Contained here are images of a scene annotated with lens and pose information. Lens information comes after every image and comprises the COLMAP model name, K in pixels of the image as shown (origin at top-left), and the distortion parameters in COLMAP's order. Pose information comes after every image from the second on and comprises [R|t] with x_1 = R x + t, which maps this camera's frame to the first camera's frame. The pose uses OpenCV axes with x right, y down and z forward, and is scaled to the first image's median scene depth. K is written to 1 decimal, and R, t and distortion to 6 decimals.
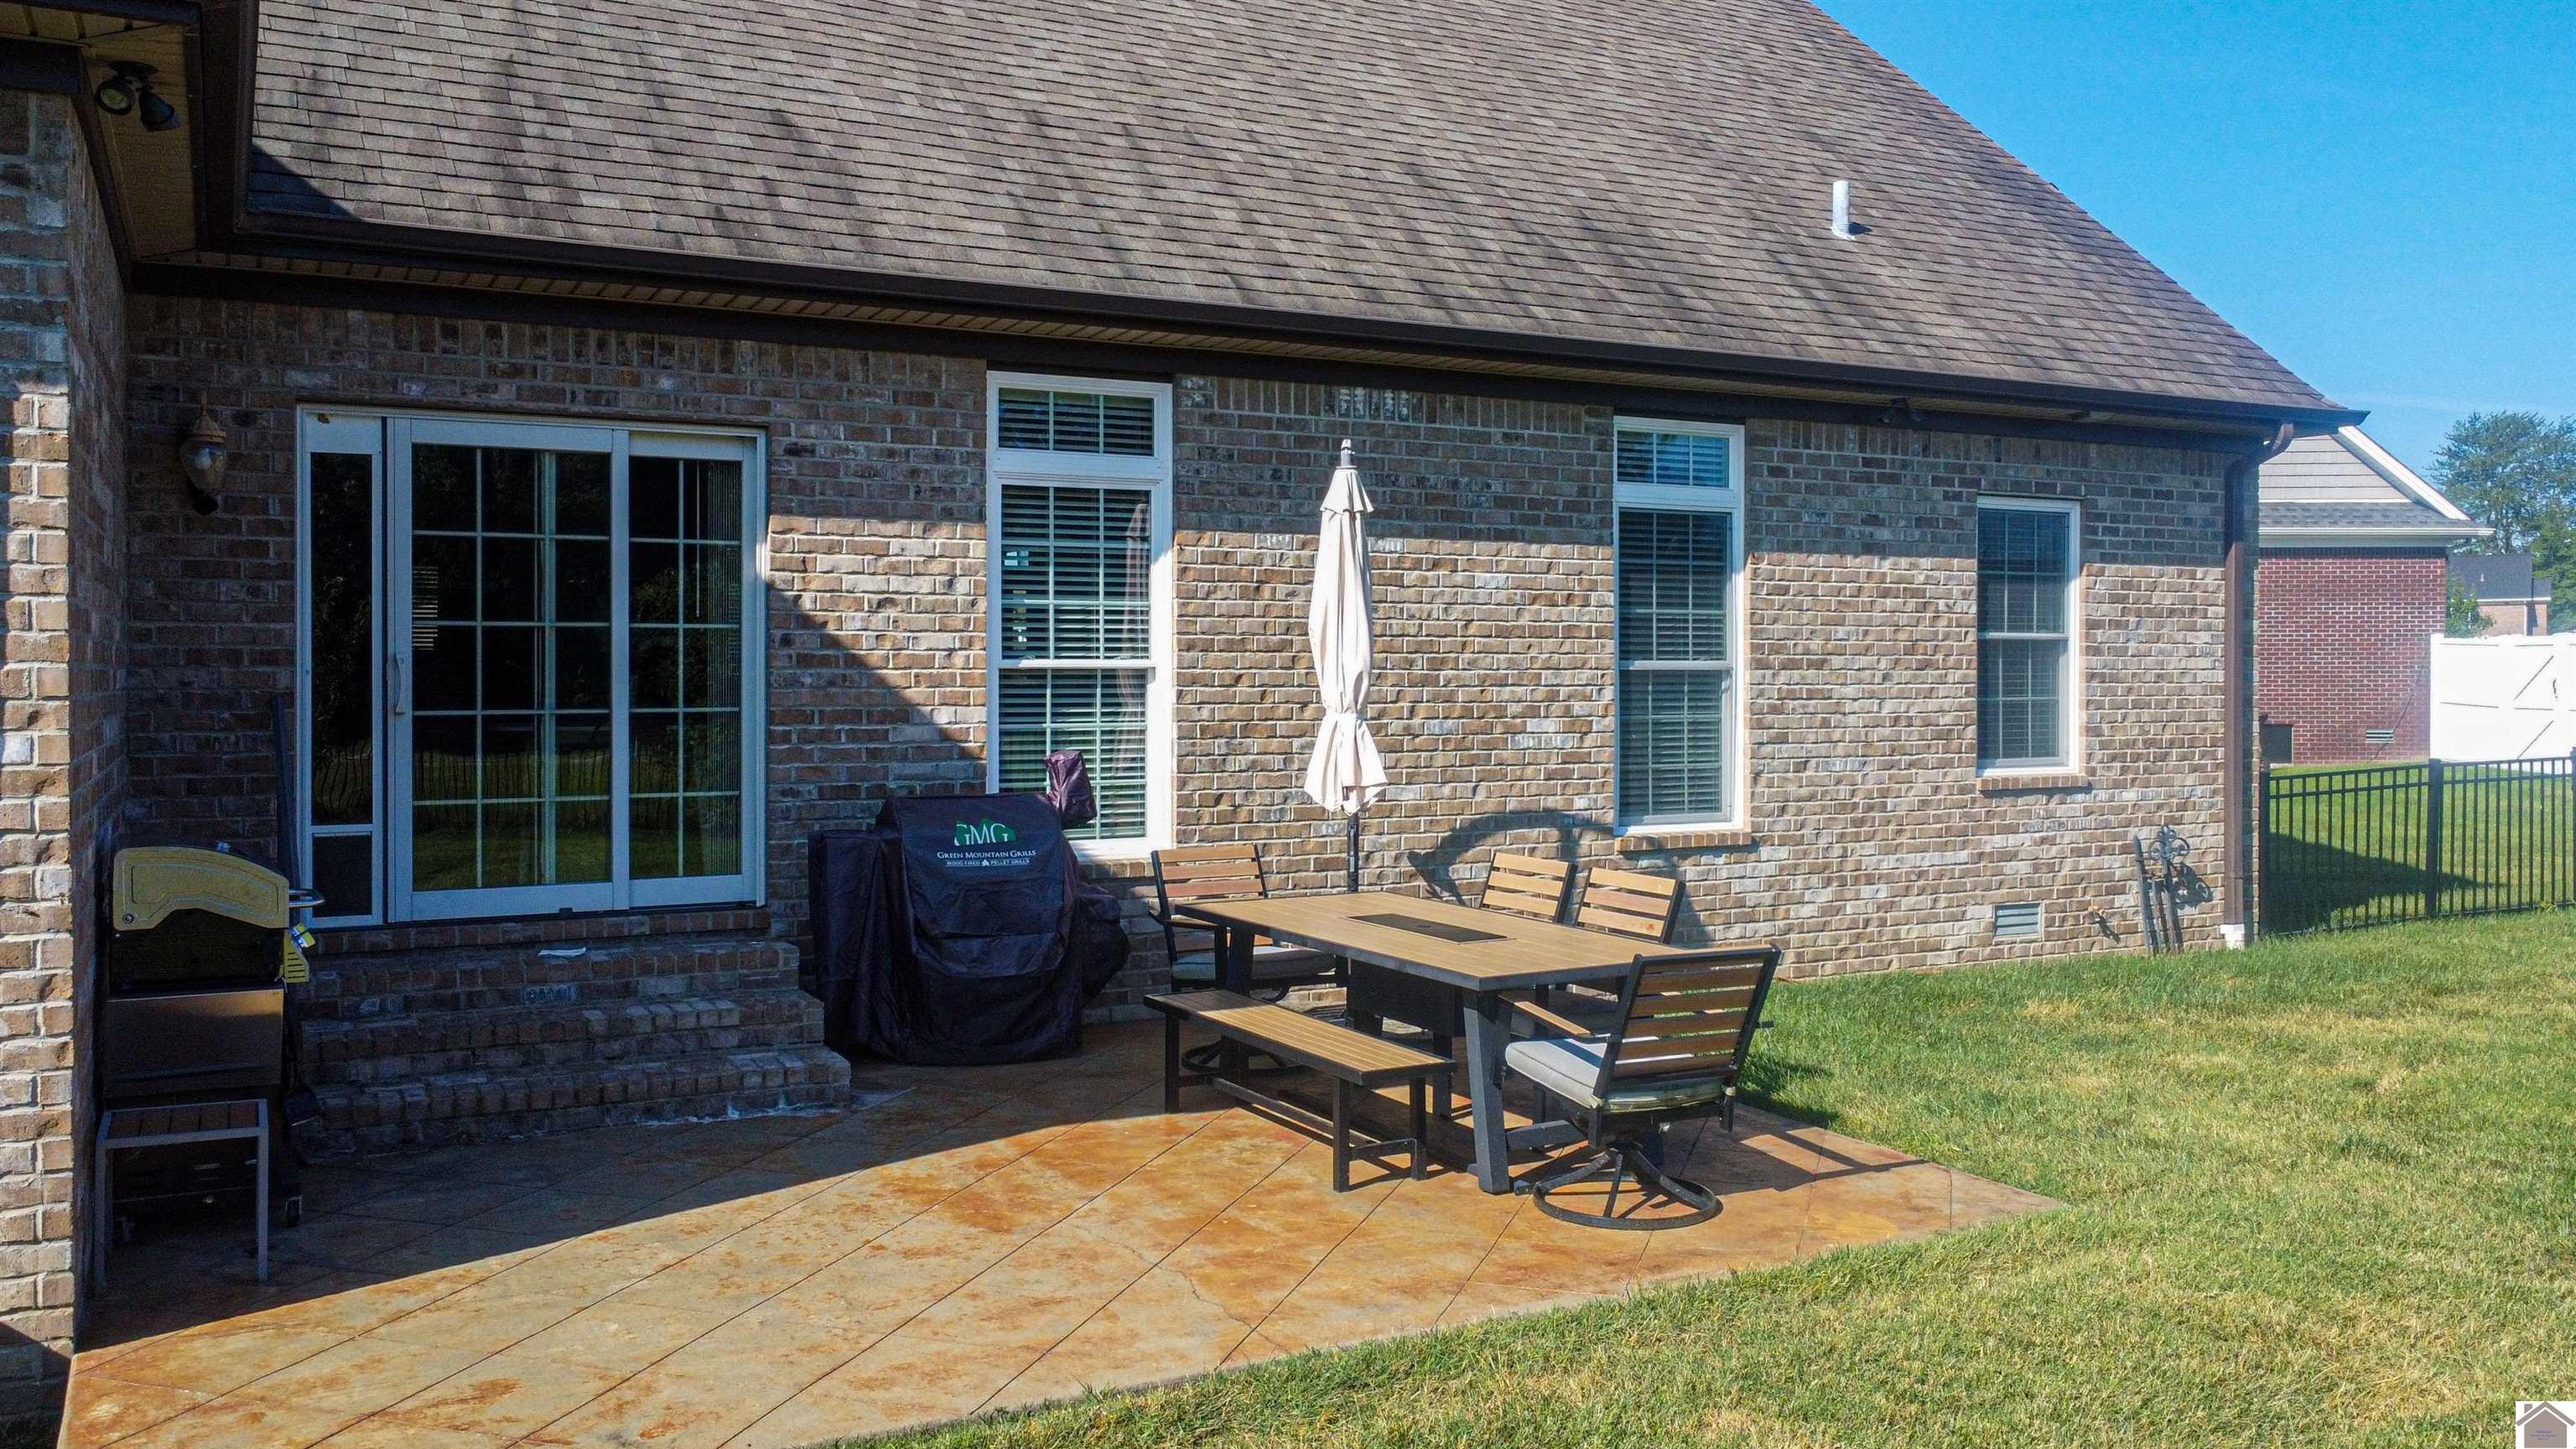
lens RADIAL K [[1944.1, 0, 1298.3], [0, 1944.1, 709.8], [0, 0, 1]] dist [0.001318, 0.002331]
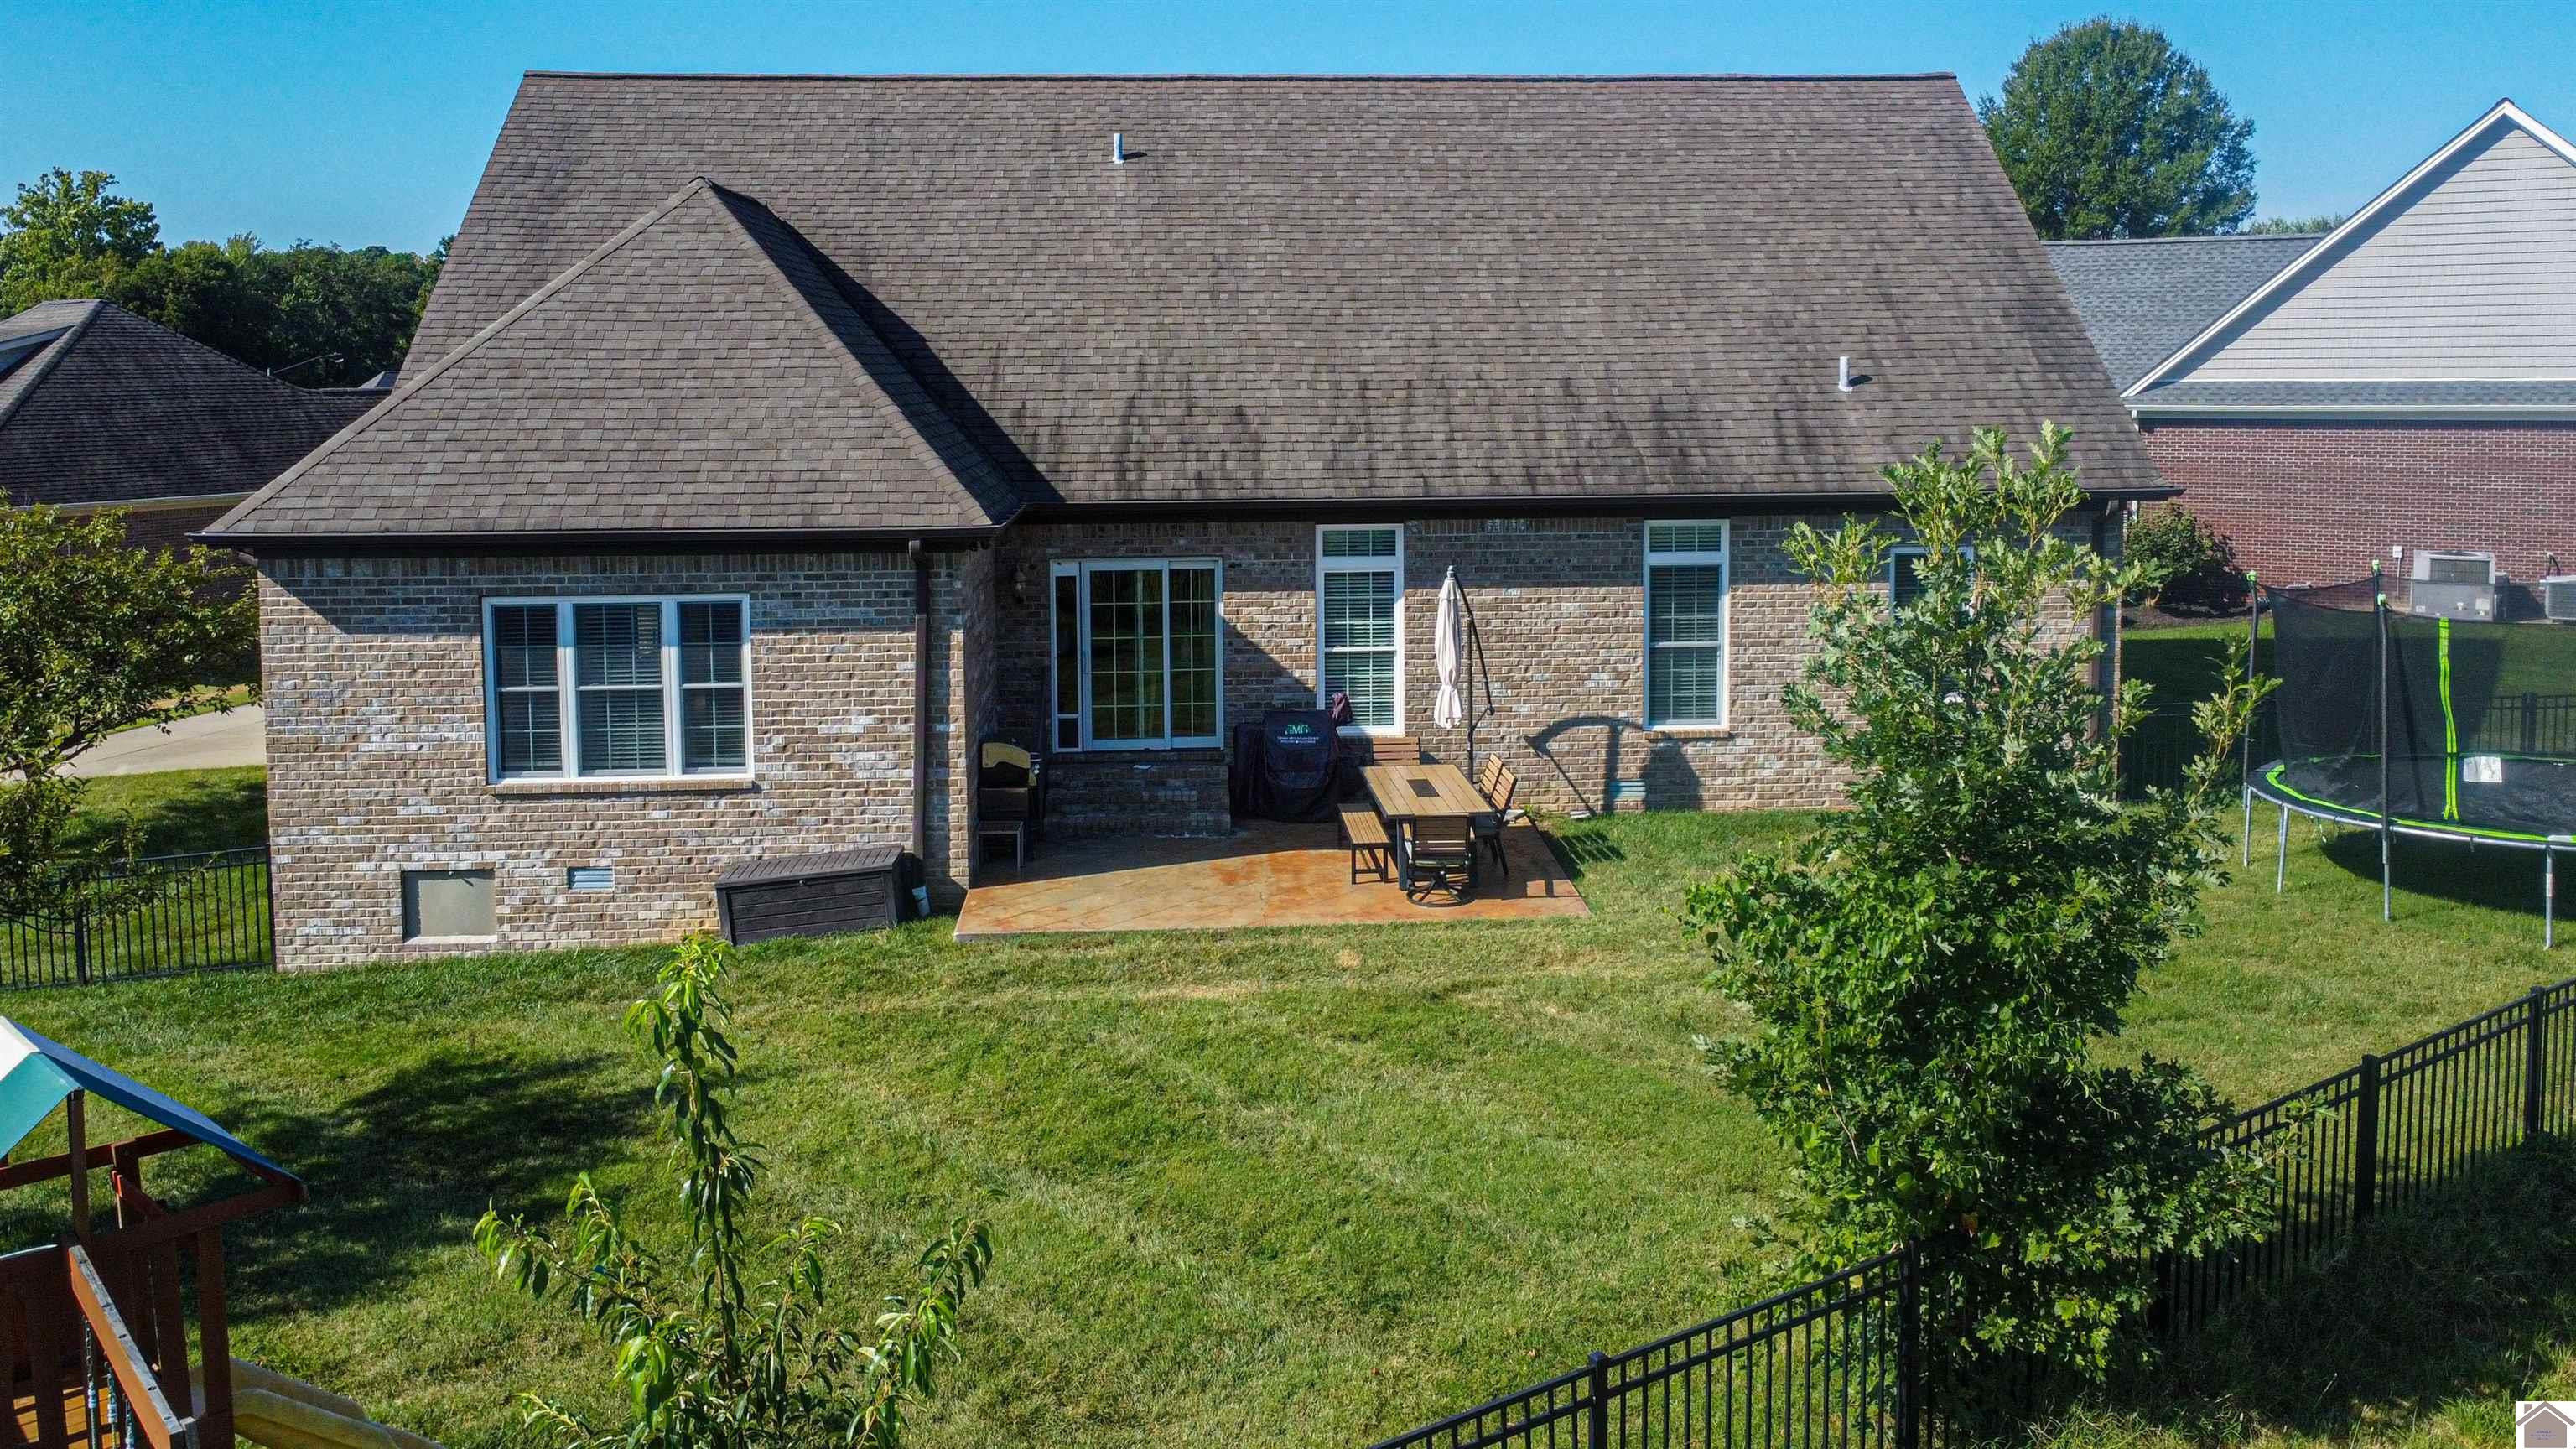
lens RADIAL K [[2000.8, 0, 1357.5], [0, 2000.8, 567.2], [0, 0, 1]] dist [0.006223, 0.001632]
pose [[0.911985, 0.036119, -0.408629, 0.827877], [0.000441, 0.996029, 0.089023, -0.324193], [0.410222, -0.081368, 0.908348, -1.104554]]
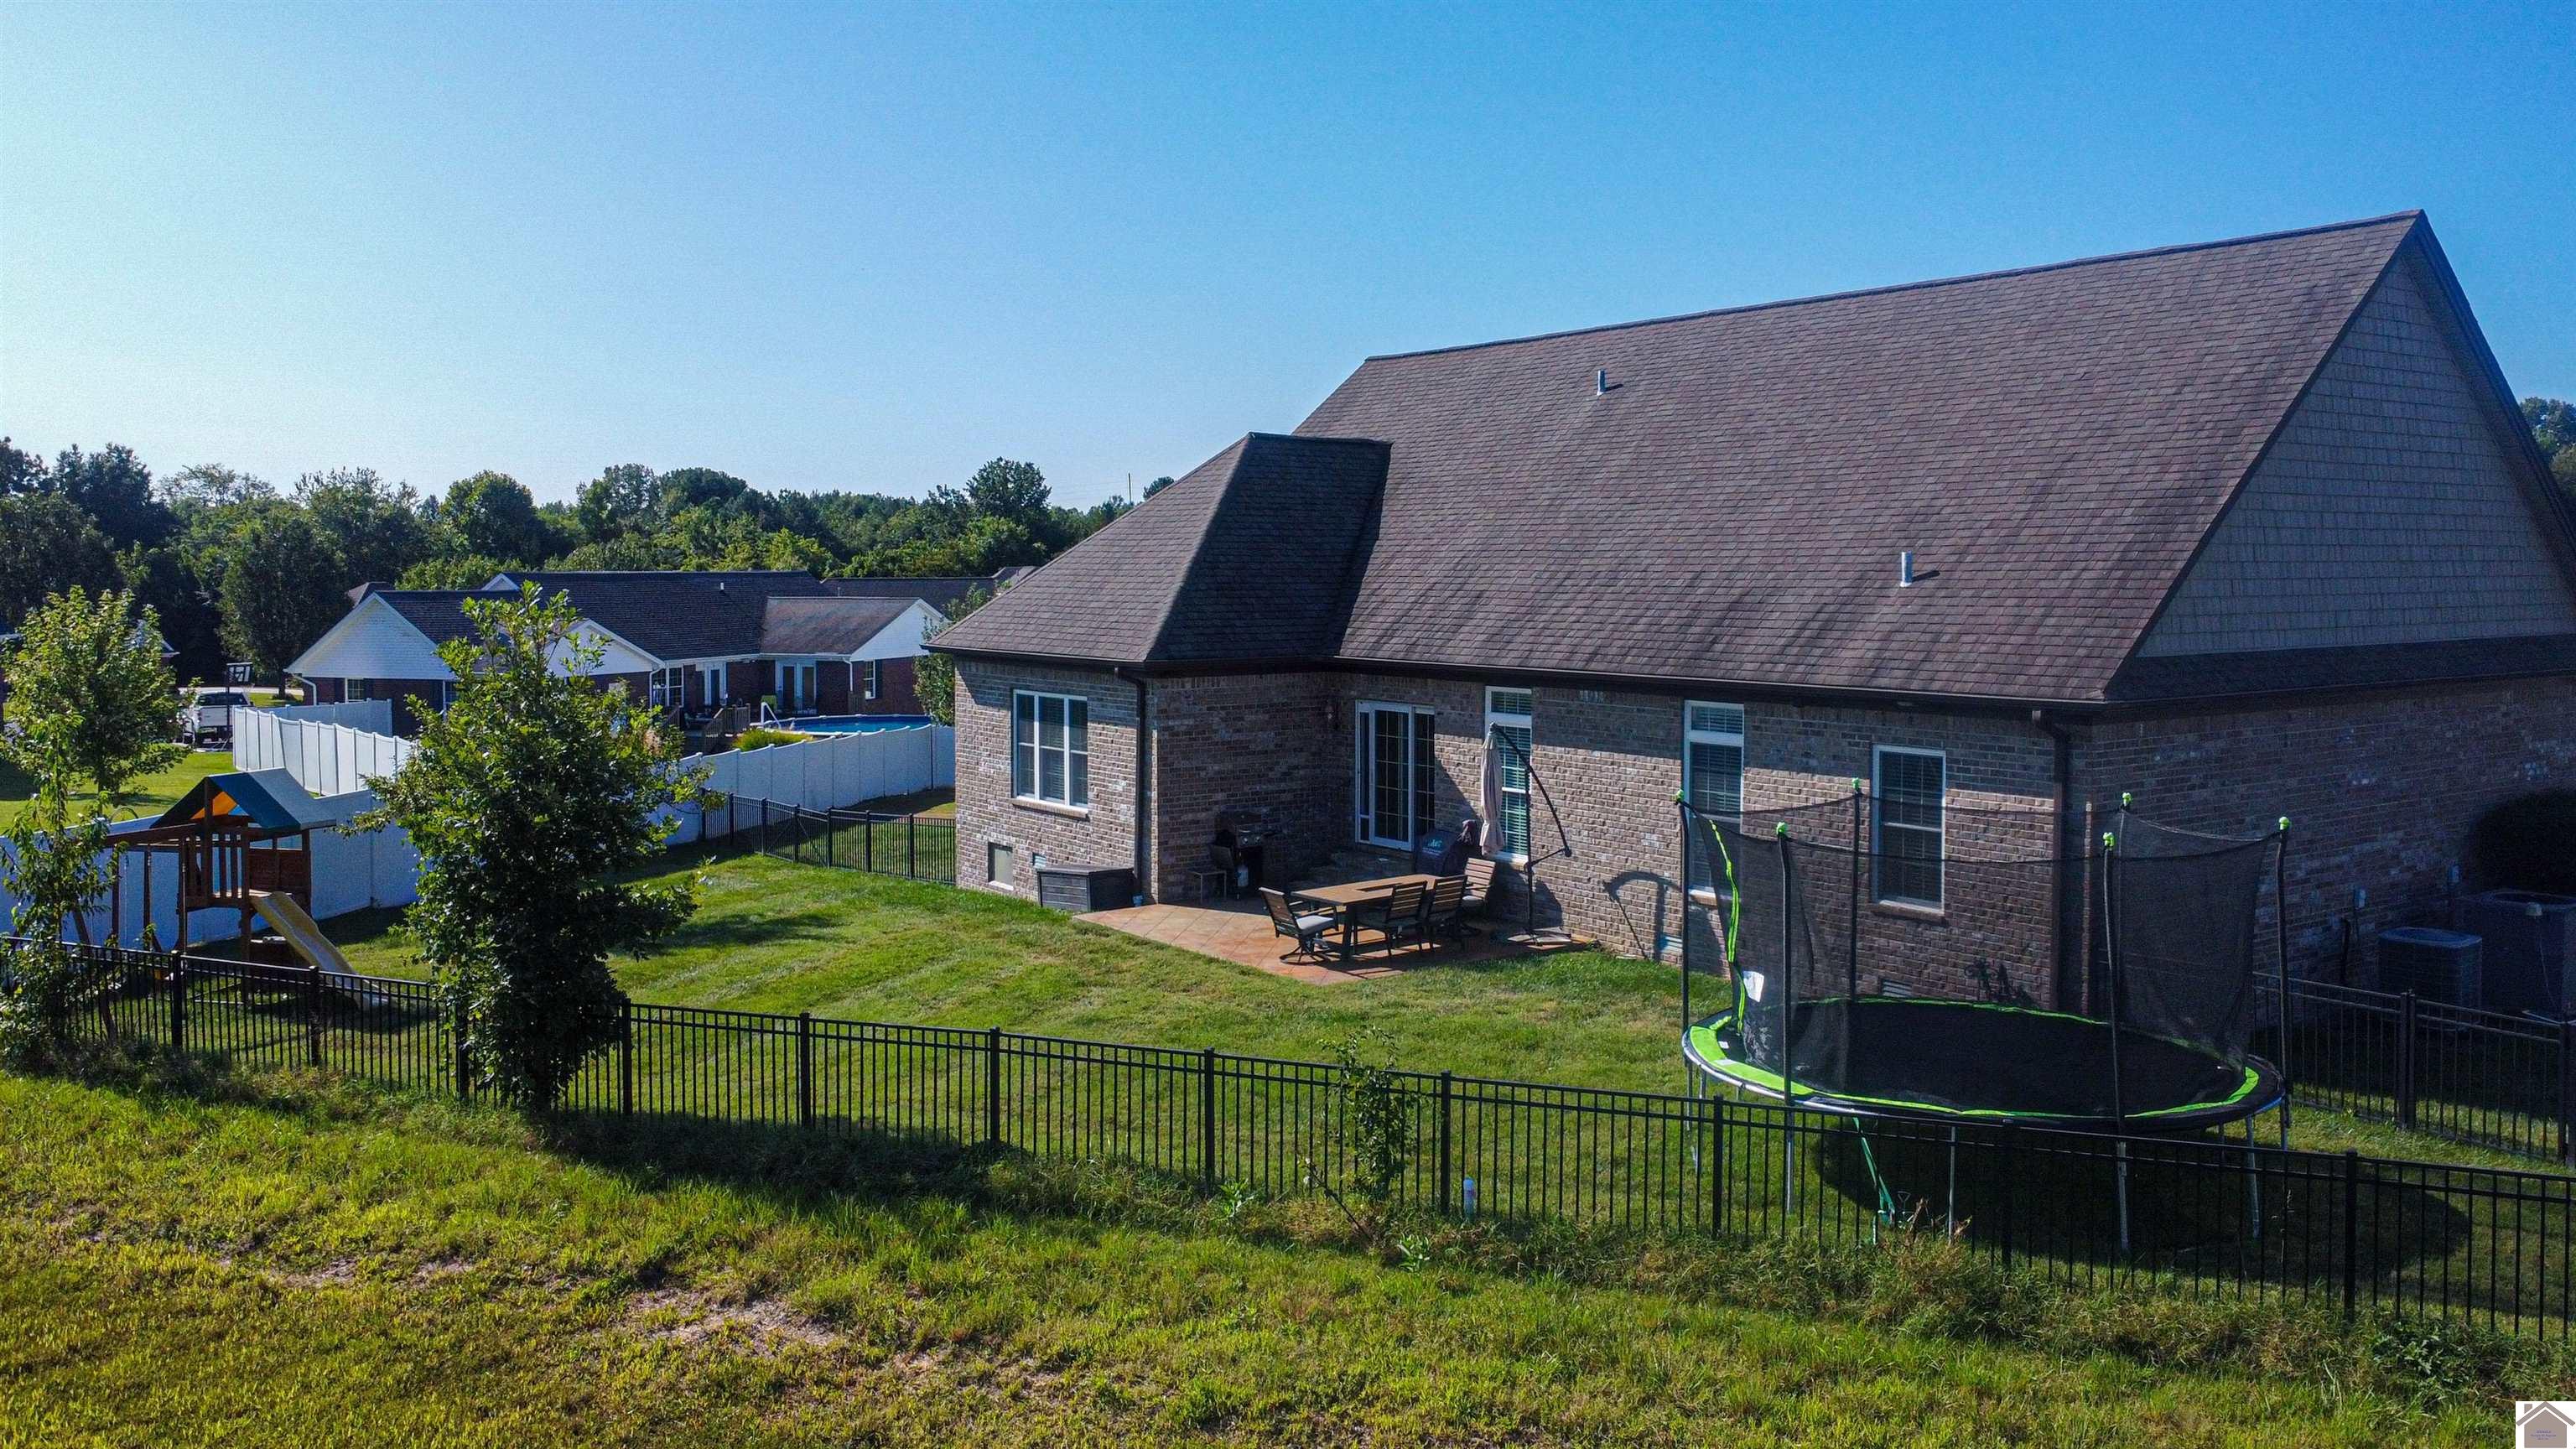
lens RADIAL K [[1944.1, 0, 1298.3], [0, 1944.1, 709.8], [0, 0, 1]] dist [0.001318, 0.002331]
pose [[0.156657, 0.072715, -0.984973, 2.541917], [-0.016529, 0.997339, 0.070999, -0.327158], [0.987515, 0.005158, 0.157442, 0.261053]]
